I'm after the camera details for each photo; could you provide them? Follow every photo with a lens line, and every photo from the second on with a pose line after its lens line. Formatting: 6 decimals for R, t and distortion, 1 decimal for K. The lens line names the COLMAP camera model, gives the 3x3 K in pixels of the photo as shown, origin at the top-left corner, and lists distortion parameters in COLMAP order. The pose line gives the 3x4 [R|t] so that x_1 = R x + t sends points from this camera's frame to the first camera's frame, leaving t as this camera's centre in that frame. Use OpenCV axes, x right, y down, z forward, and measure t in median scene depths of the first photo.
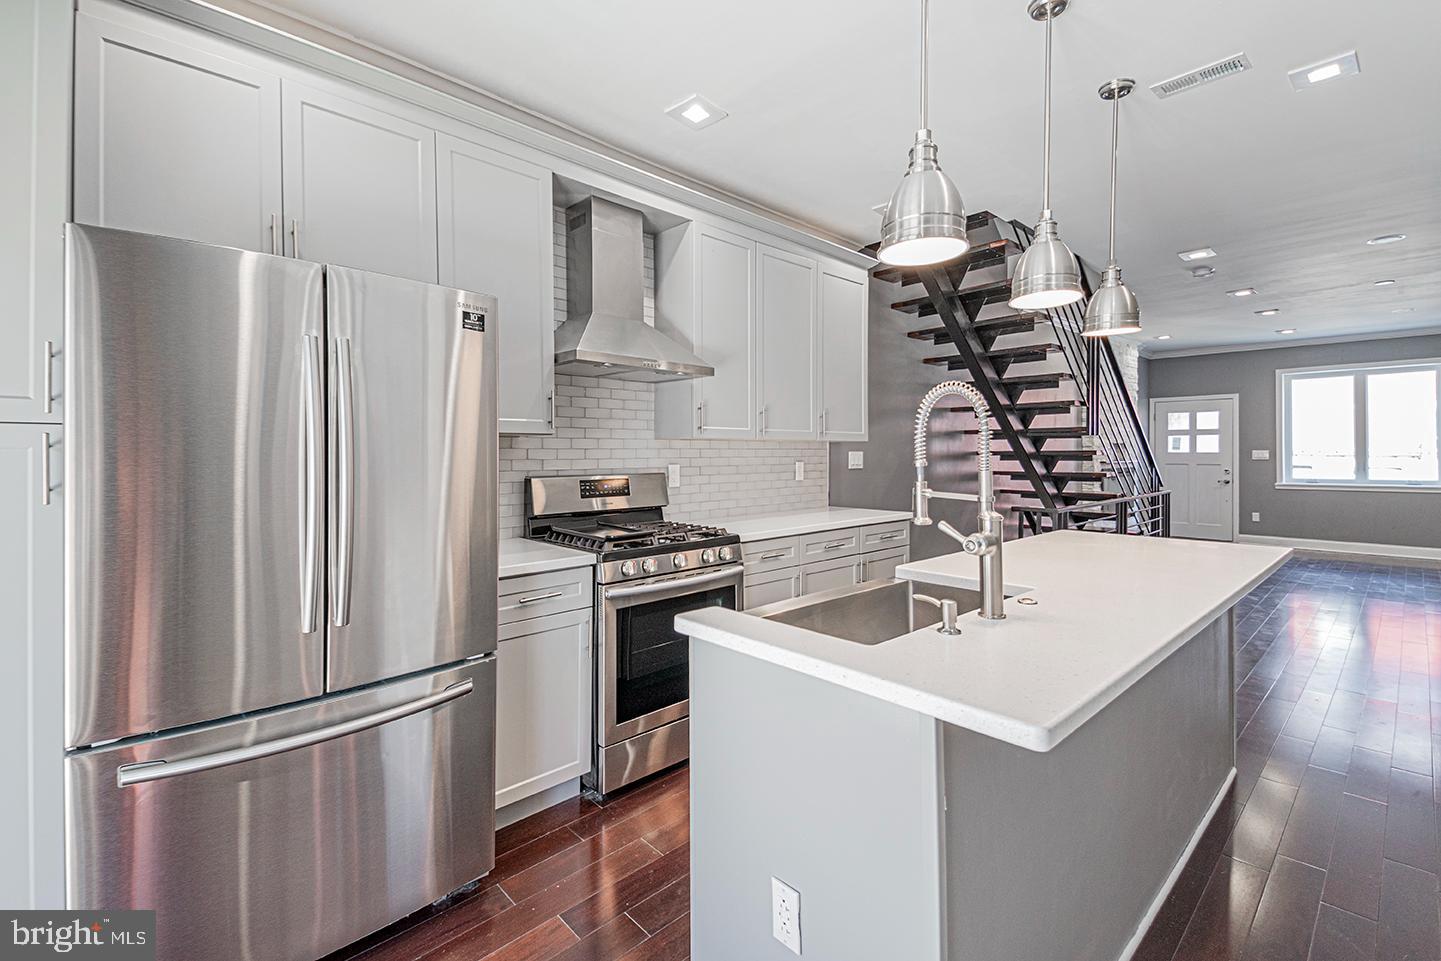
lens RADIAL K [[632.3, 0, 733.4], [0, 632.3, 448.8], [0, 0, 1]] dist [0.021516, -0.007380]
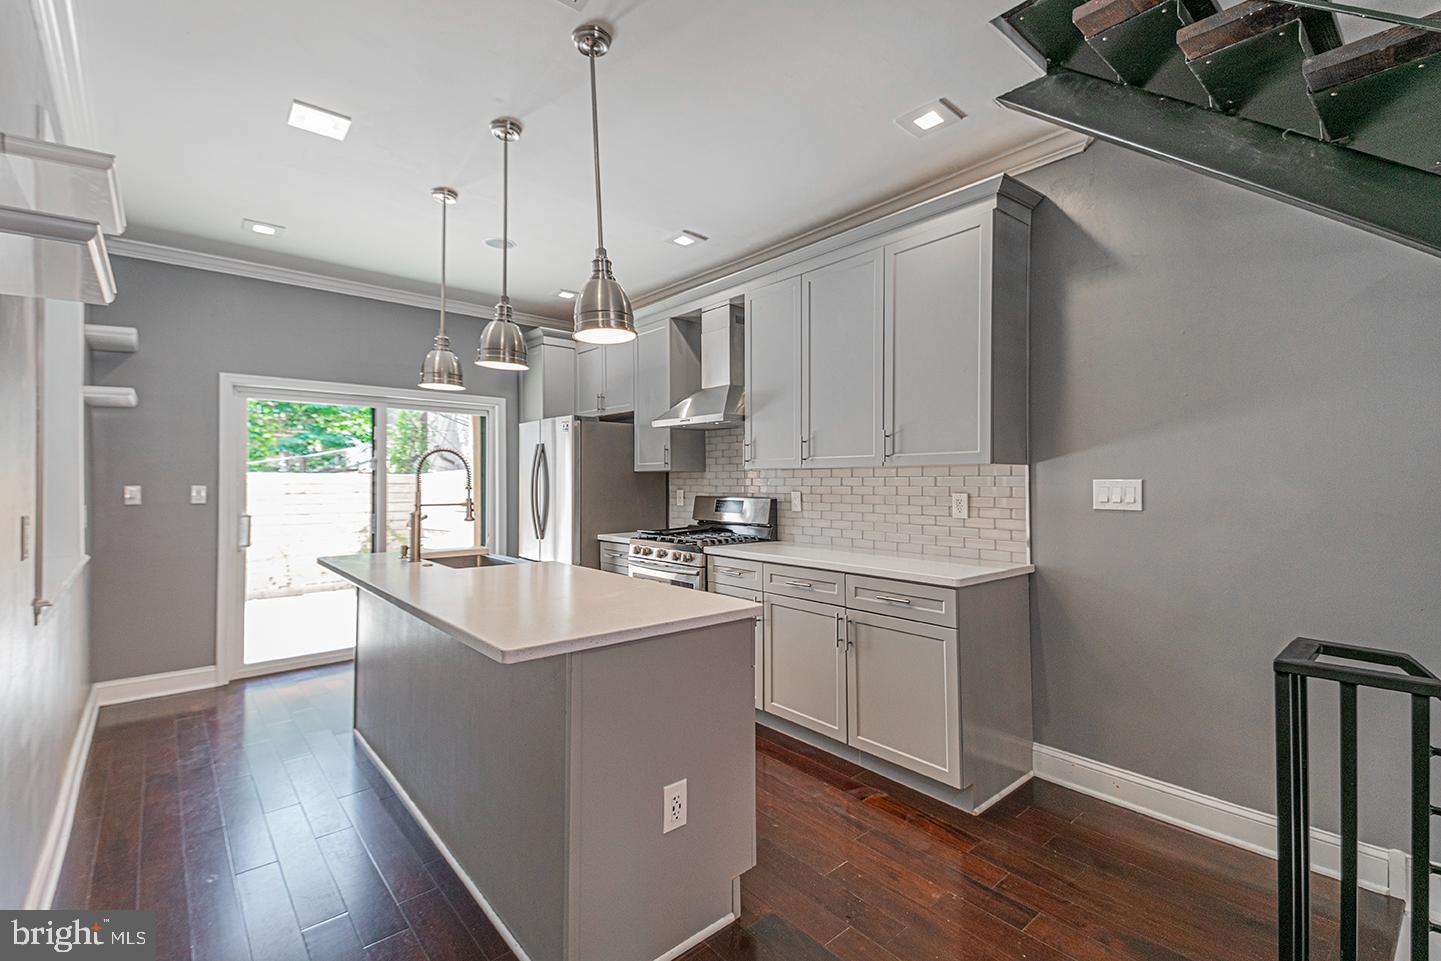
lens RADIAL K [[632.3, 0, 729.2], [0, 632.3, 475.9], [0, 0, 1]] dist [0.021516, -0.007380]
pose [[-0.052530, -0.005696, -0.998603, 1.042262], [0.005351, 0.999968, -0.005985, 0.002481], [0.998605, -0.005657, -0.052498, 0.918807]]
